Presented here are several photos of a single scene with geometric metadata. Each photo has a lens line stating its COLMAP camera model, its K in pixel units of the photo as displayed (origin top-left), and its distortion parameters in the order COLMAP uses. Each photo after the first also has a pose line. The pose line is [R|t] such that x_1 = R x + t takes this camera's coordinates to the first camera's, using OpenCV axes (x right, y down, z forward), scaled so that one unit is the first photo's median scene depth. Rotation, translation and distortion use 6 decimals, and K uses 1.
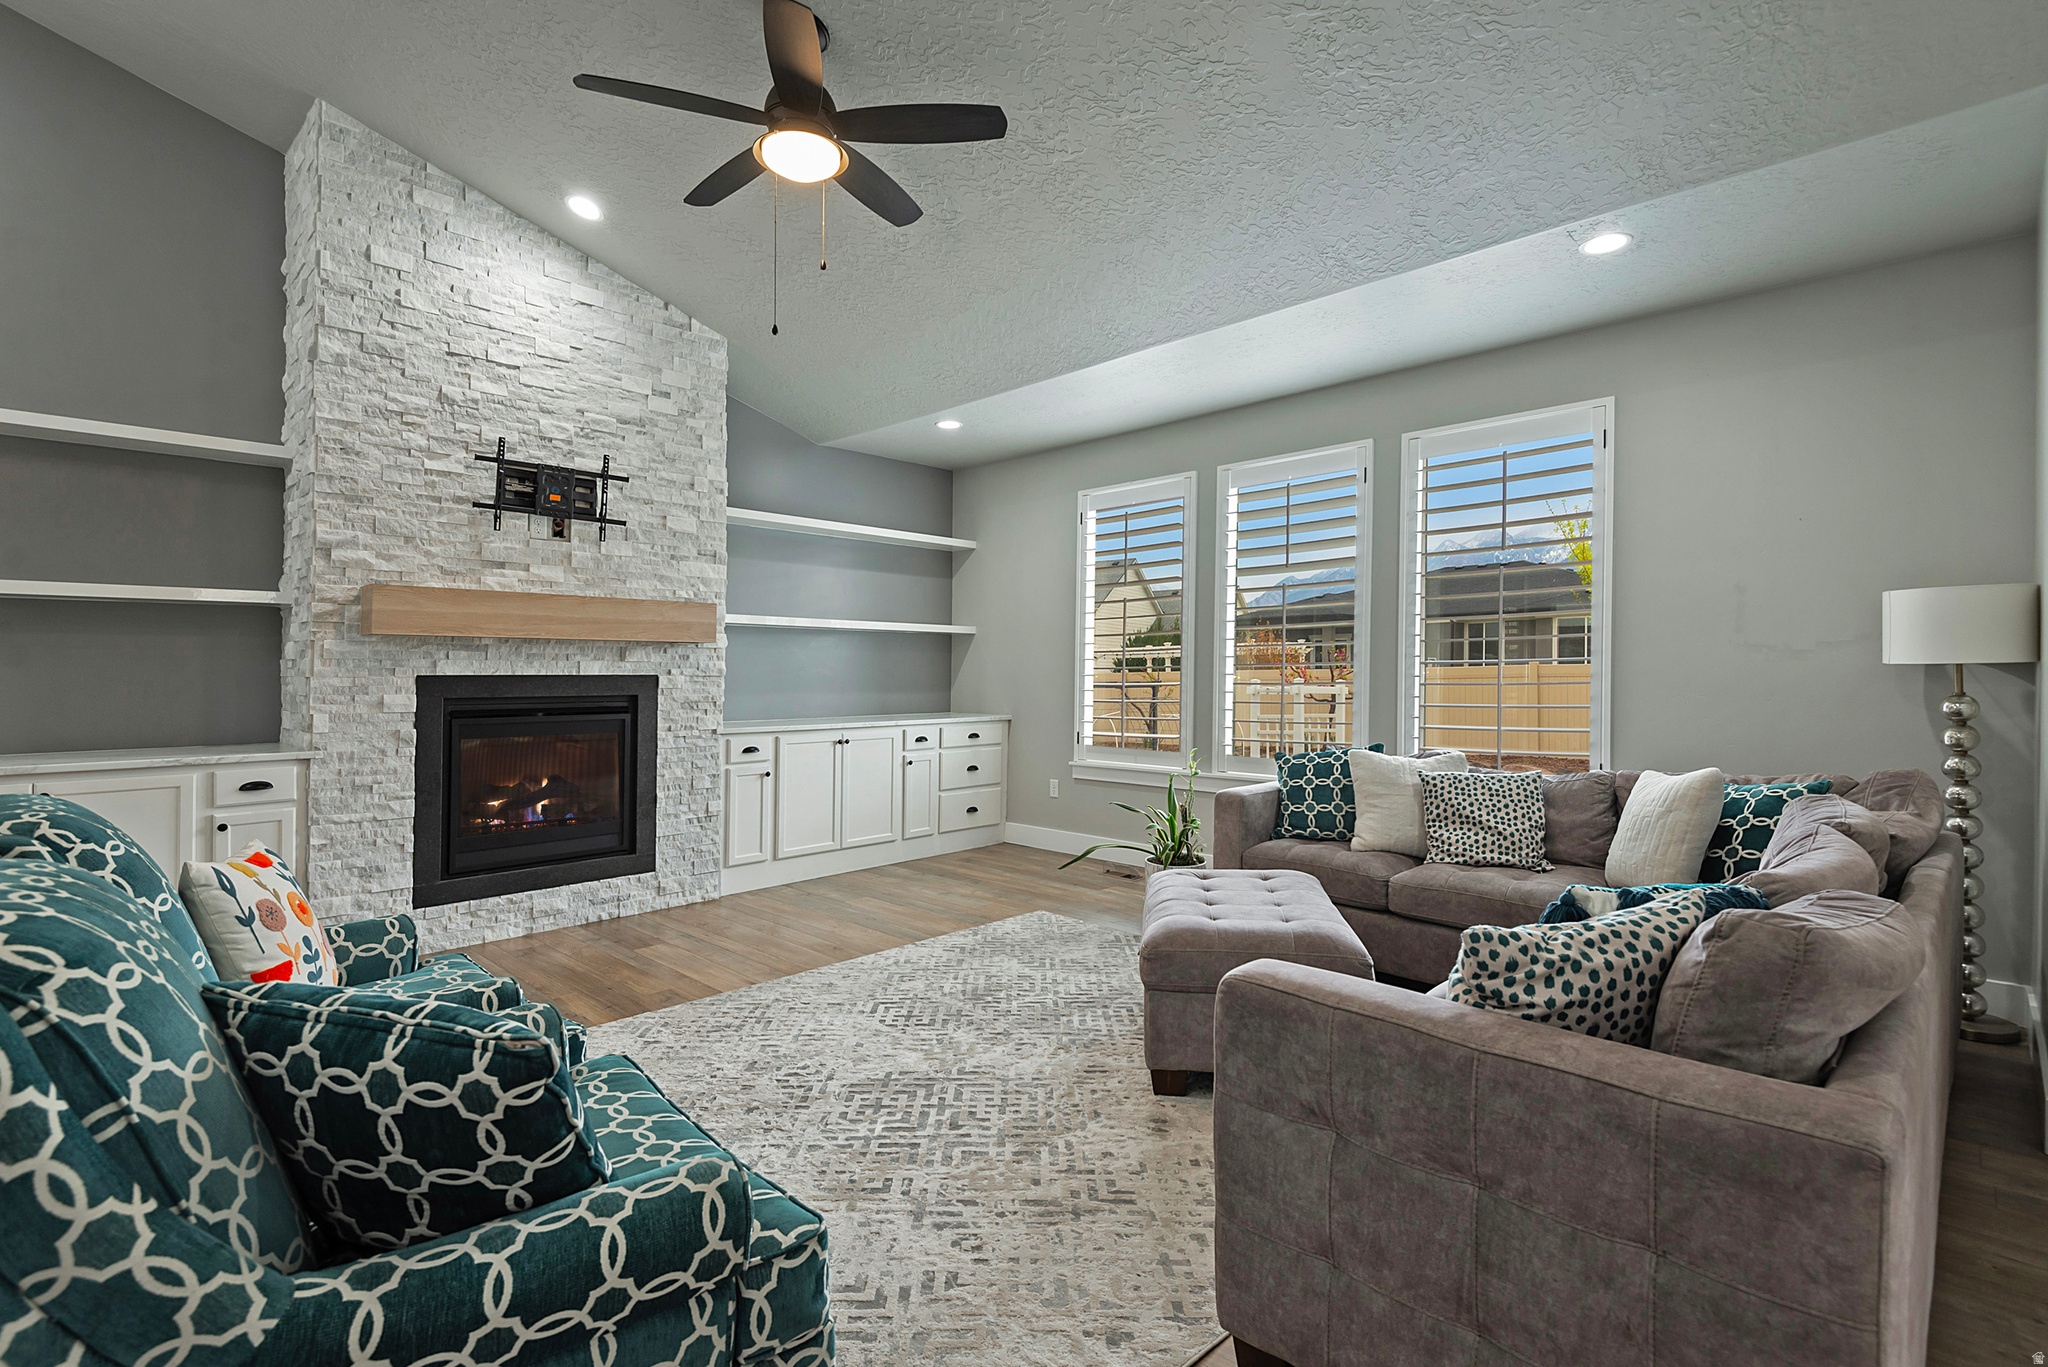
lens RADIAL K [[956.0, 0, 1024.0], [0, 956.0, 683.5], [0, 0, 1]] dist [0.027453, -0.022161]
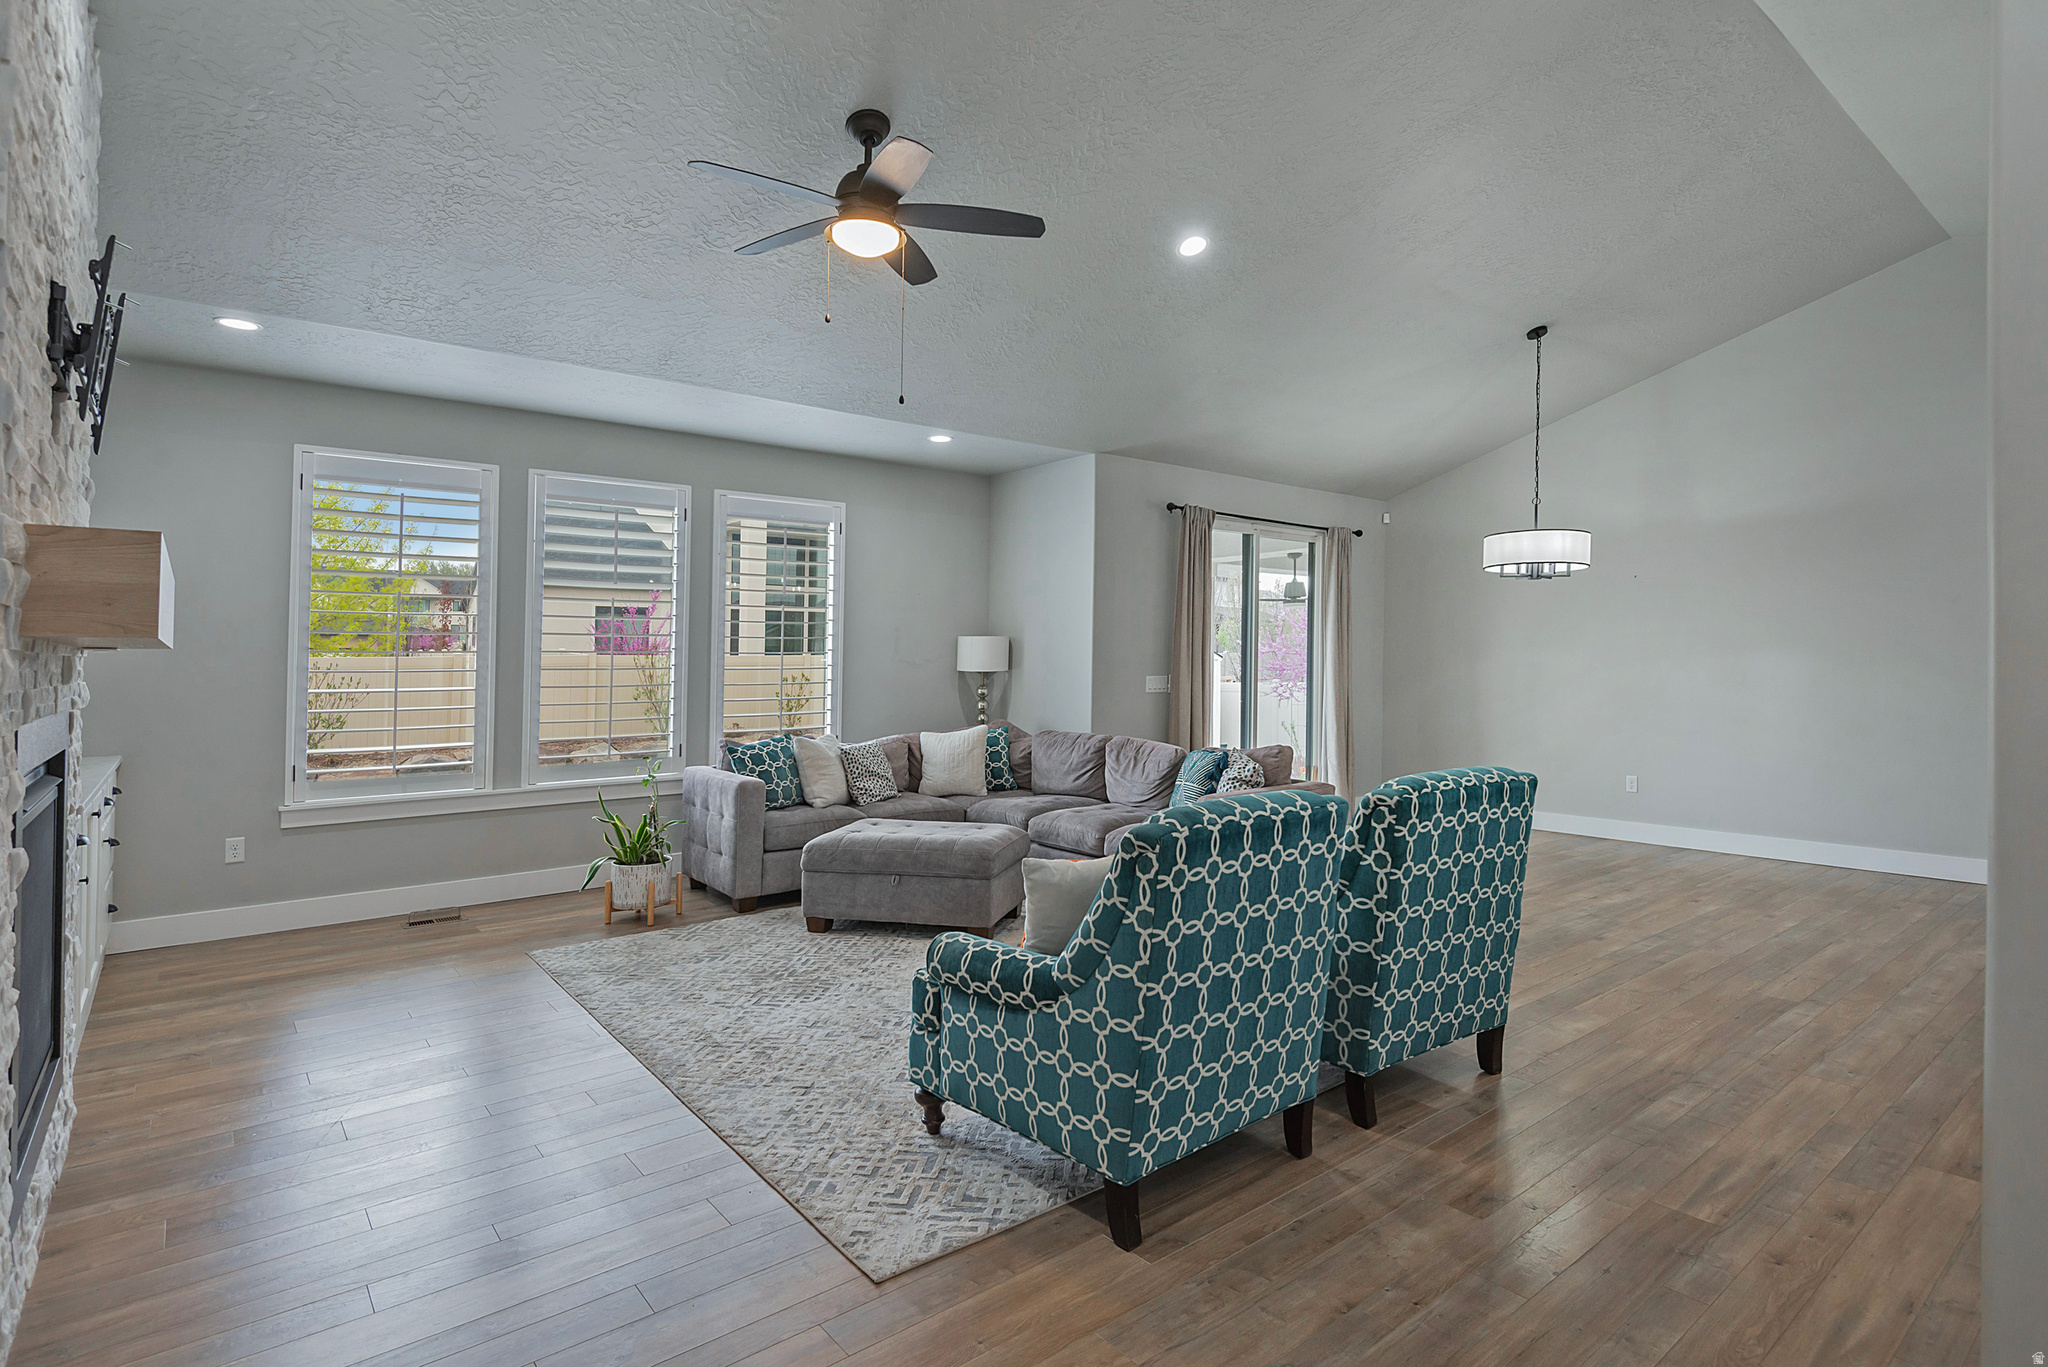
lens RADIAL K [[1037.7, 0, 1071.2], [0, 1037.7, 655.4], [0, 0, 1]] dist [0.003399, 0.000509]
pose [[0.112860, 0.004160, 0.993602, -0.983392], [0.020101, 0.999777, -0.006469, -0.026328], [-0.993408, 0.020702, 0.112751, 0.416326]]
